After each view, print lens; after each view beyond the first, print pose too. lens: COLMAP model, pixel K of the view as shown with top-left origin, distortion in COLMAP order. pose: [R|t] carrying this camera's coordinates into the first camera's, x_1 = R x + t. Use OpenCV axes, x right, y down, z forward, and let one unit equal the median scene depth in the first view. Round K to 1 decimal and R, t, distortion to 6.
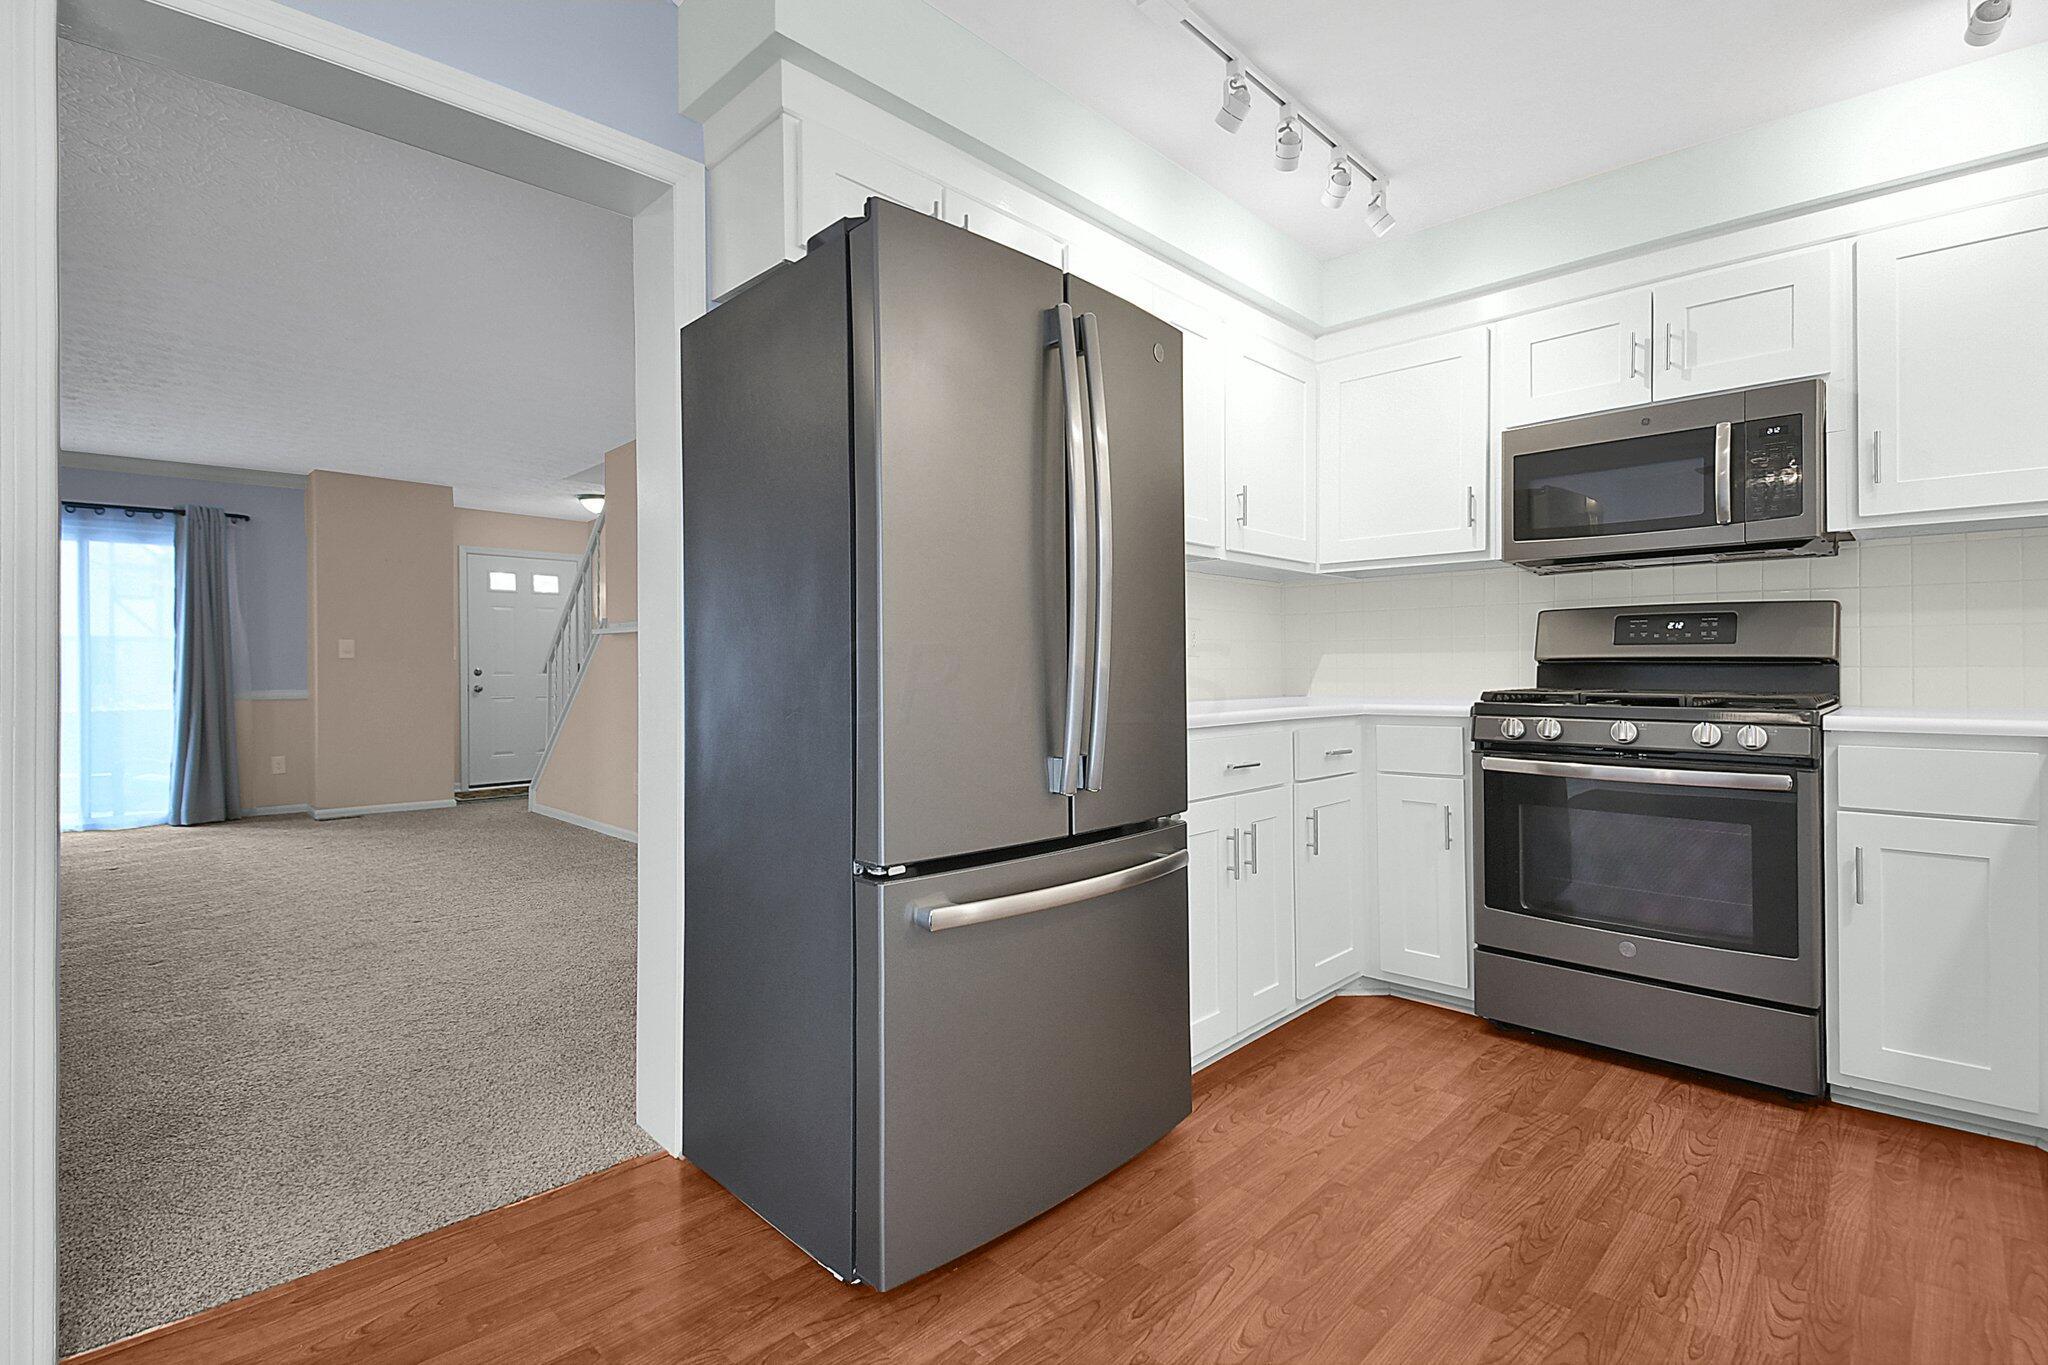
lens RADIAL K [[945.0, 0, 1011.1], [0, 945.0, 663.6], [0, 0, 1]] dist [0.010654, -0.000526]
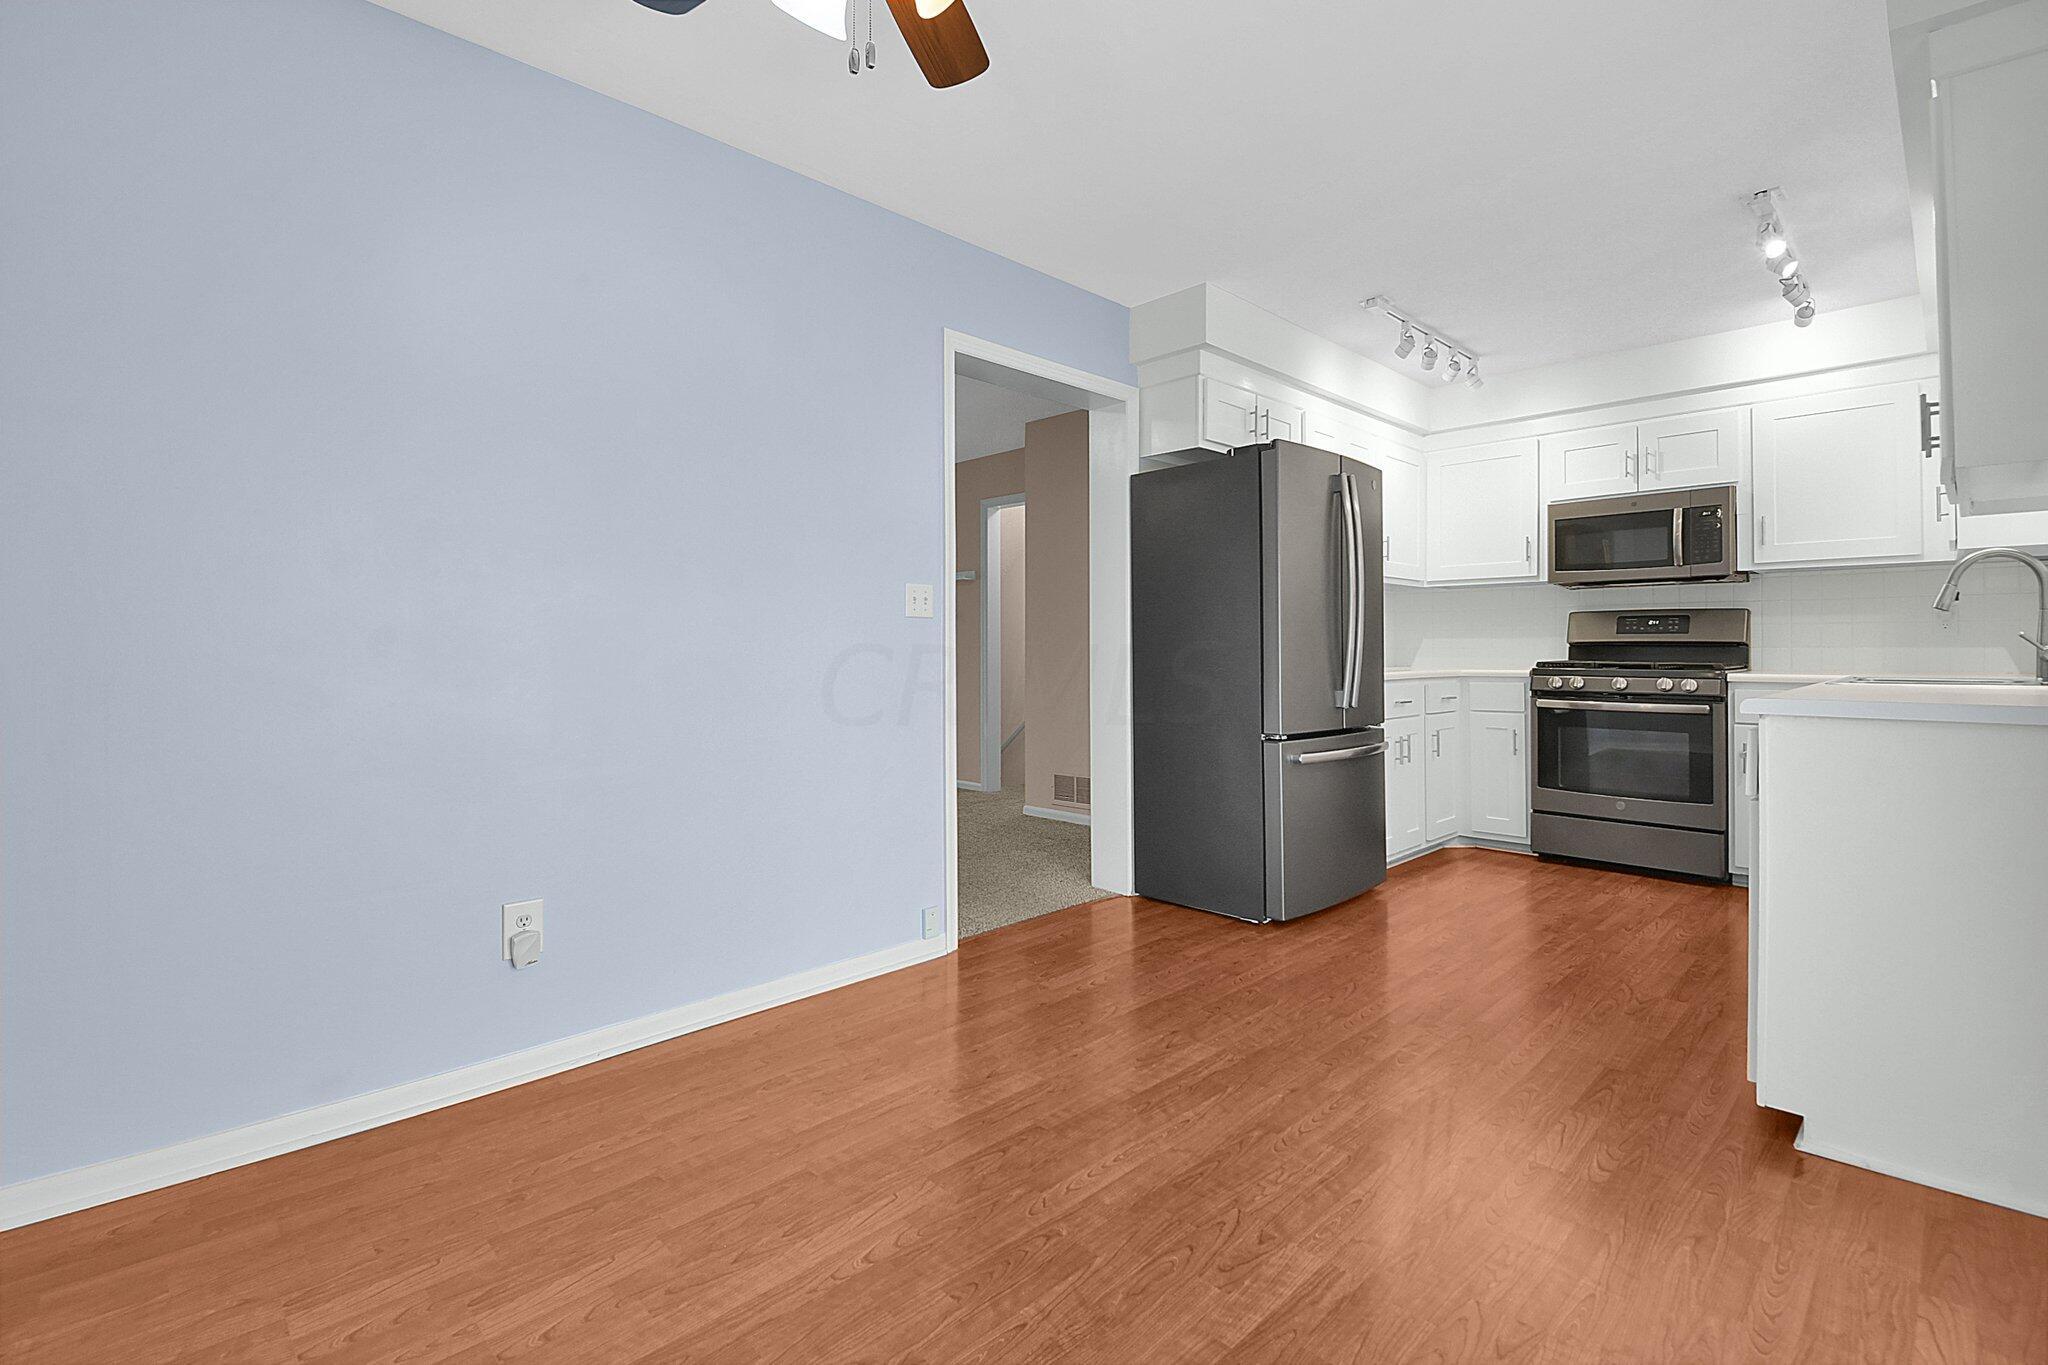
lens RADIAL K [[945.0, 0, 995.6], [0, 945.0, 646.2], [0, 0, 1]] dist [0.010654, -0.000526]
pose [[0.999696, 0.001142, -0.024619, -0.465929], [-0.001070, 0.999995, 0.002932, -0.002219], [0.024622, -0.002905, 0.999693, -0.784096]]
